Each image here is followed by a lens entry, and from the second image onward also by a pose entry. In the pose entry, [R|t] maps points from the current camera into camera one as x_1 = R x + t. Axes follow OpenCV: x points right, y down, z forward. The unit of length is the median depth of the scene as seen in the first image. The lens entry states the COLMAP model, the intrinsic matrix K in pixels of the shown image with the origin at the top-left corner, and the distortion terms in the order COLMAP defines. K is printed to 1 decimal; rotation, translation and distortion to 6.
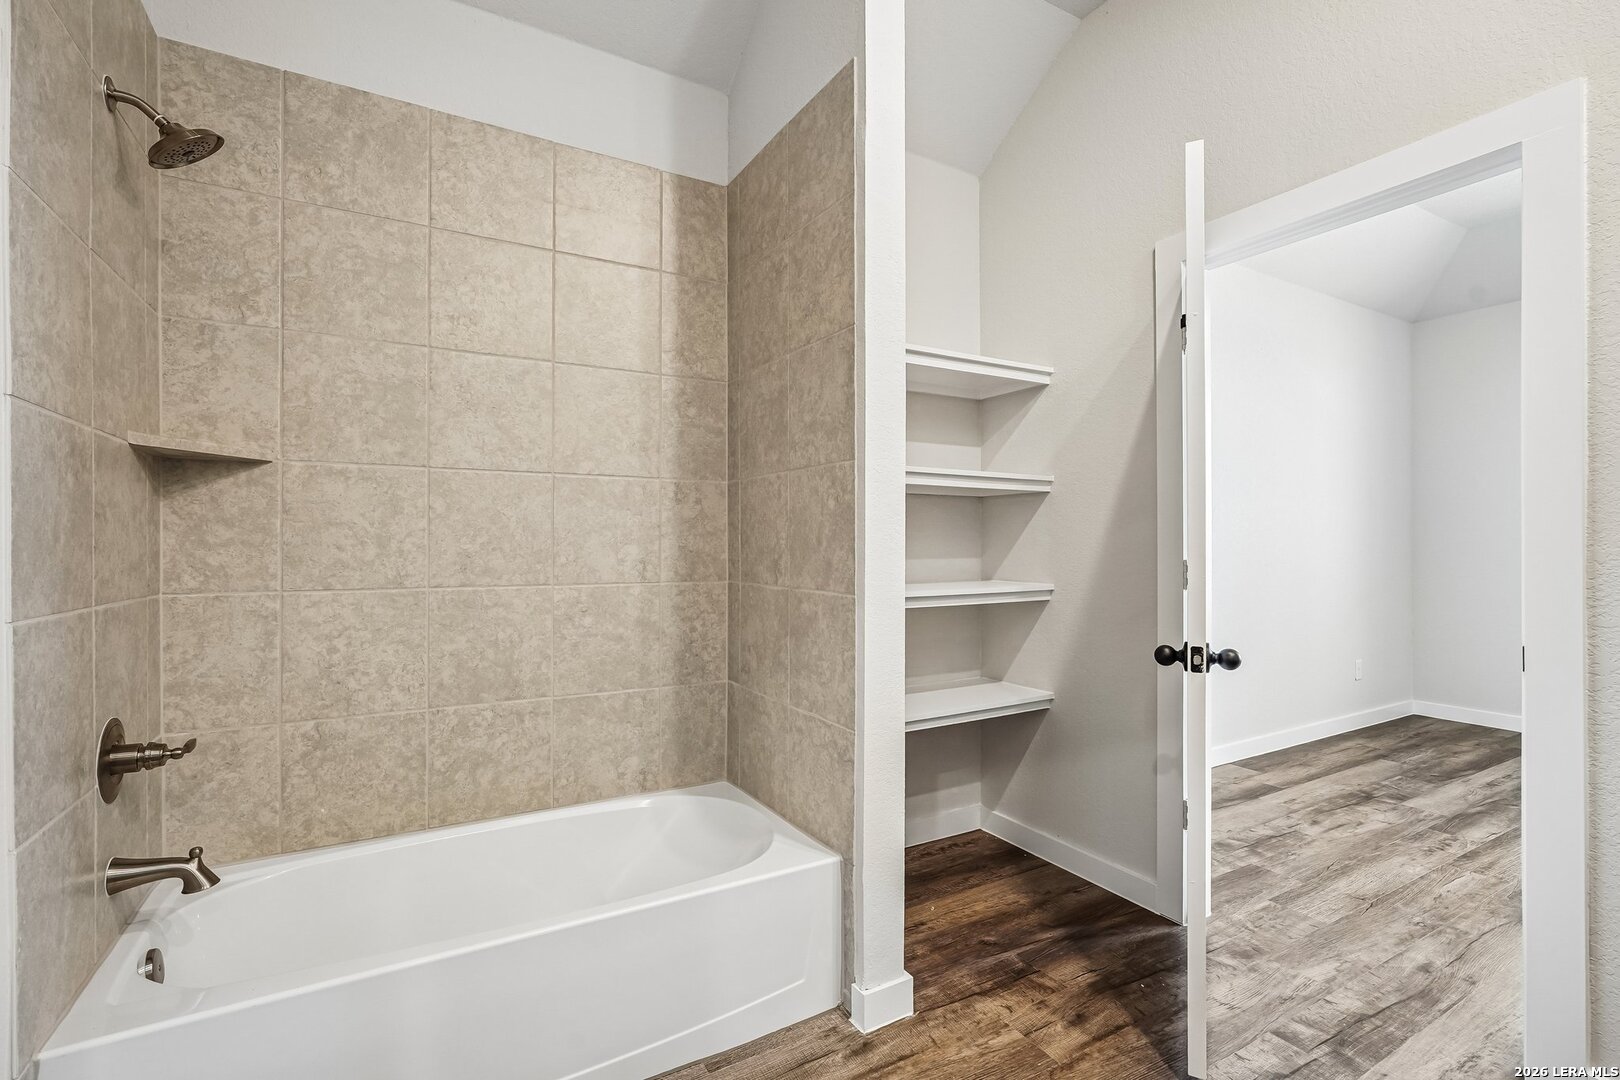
lens RADIAL K [[726.9, 0, 814.4], [0, 726.9, 533.6], [0, 0, 1]] dist [-0.016778, 0.007993]
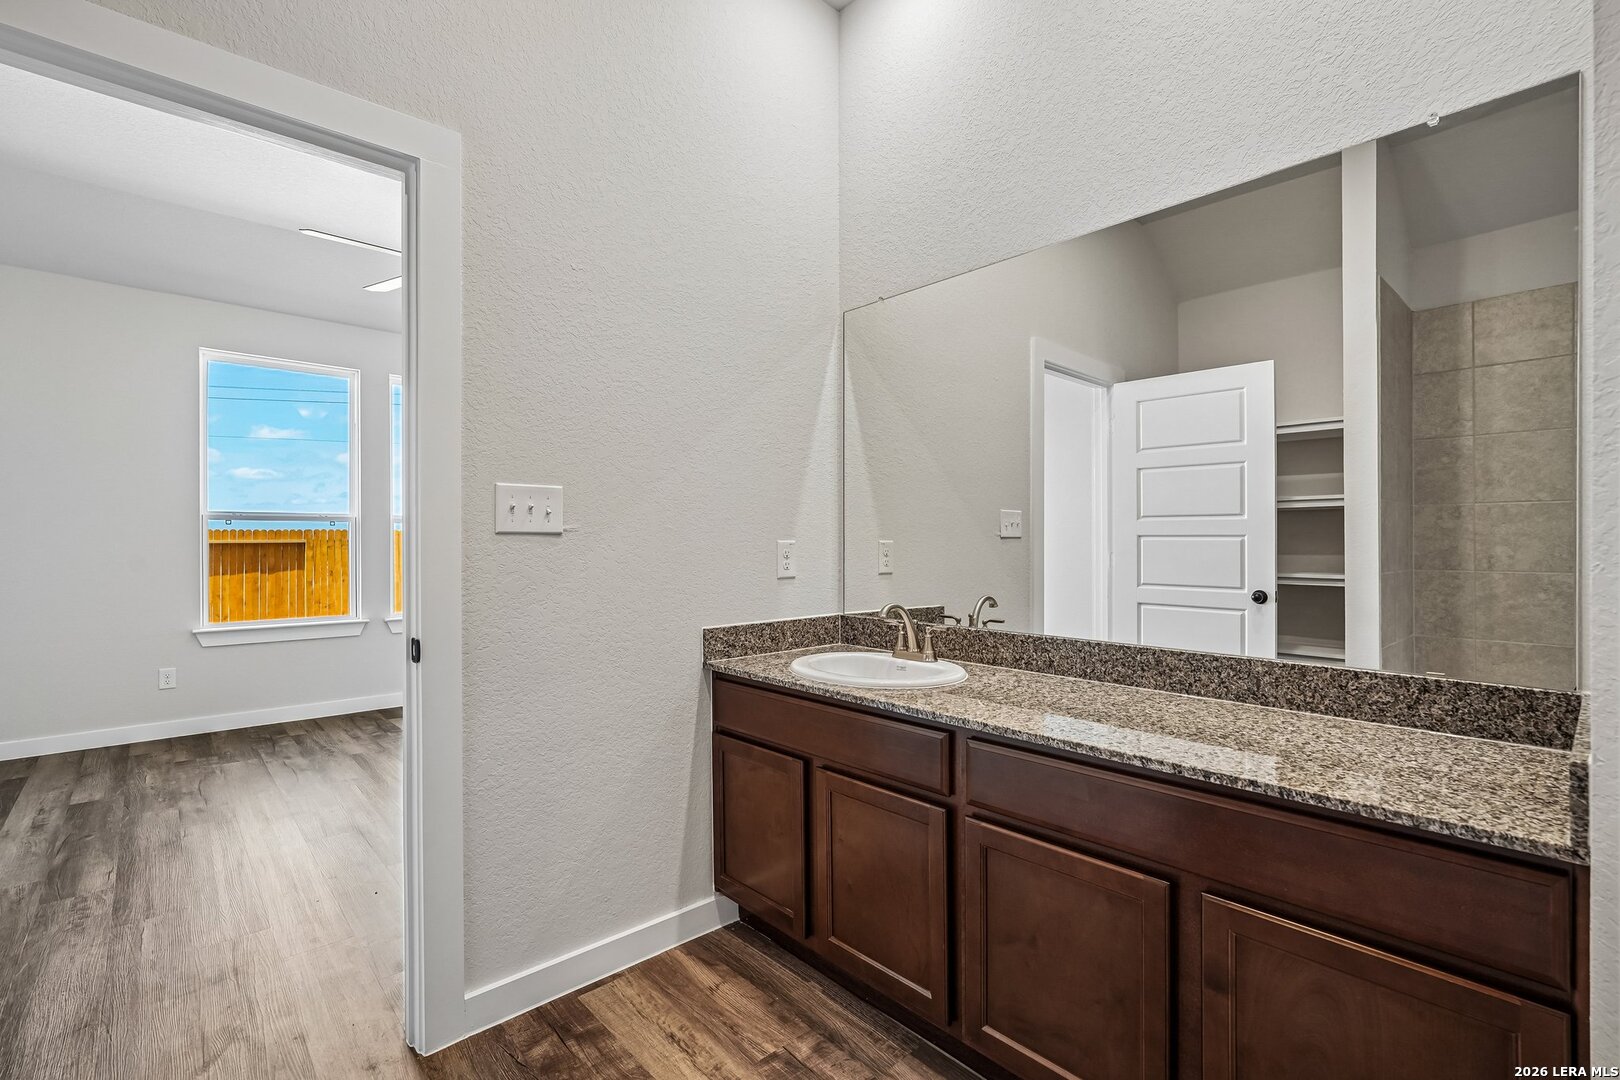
lens RADIAL K [[726.9, 0, 795.0], [0, 726.9, 549.5], [0, 0, 1]] dist [-0.016778, 0.007993]
pose [[-0.203362, -0.009153, 0.979061, -0.088635], [-0.010822, 0.999916, 0.007100, 0.007701], [-0.979044, -0.009152, -0.203444, 0.384850]]
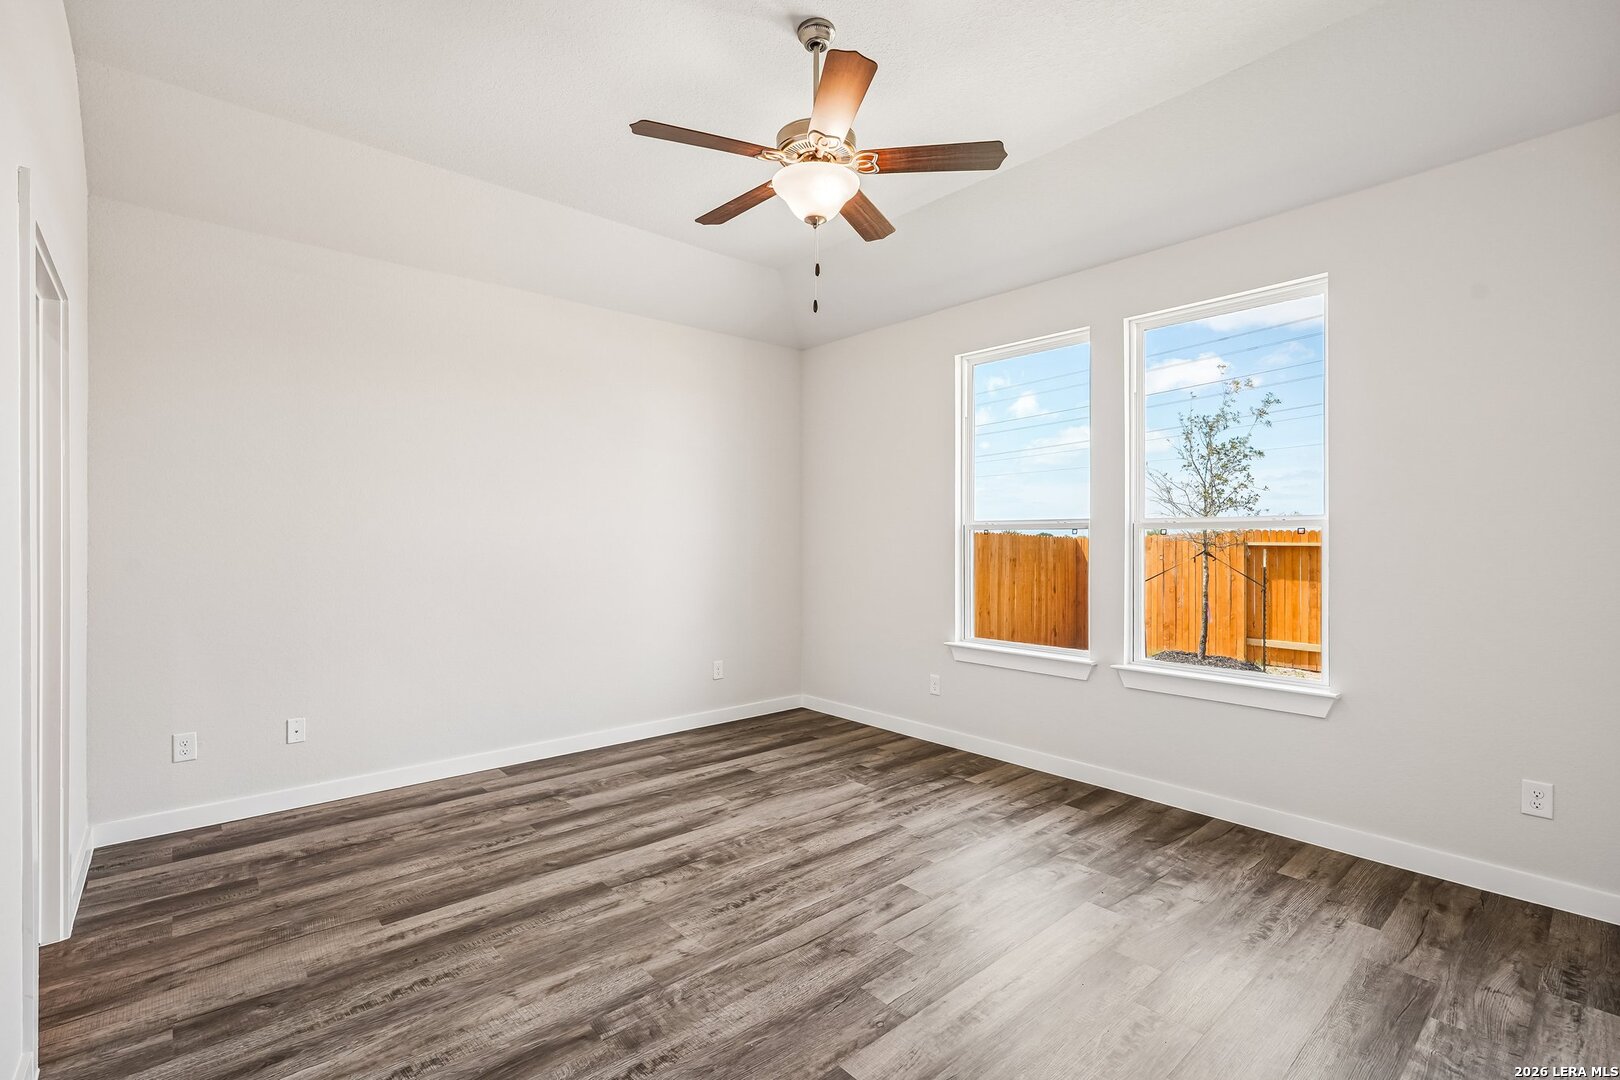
lens RADIAL K [[726.9, 0, 817.6], [0, 726.9, 540.3], [0, 0, 1]] dist [-0.016778, 0.007993]
pose [[0.978748, 0.000157, 0.205068, 1.132684], [-0.003371, 0.999877, 0.015321, -0.037766], [-0.205040, -0.015687, 0.978628, -0.153116]]
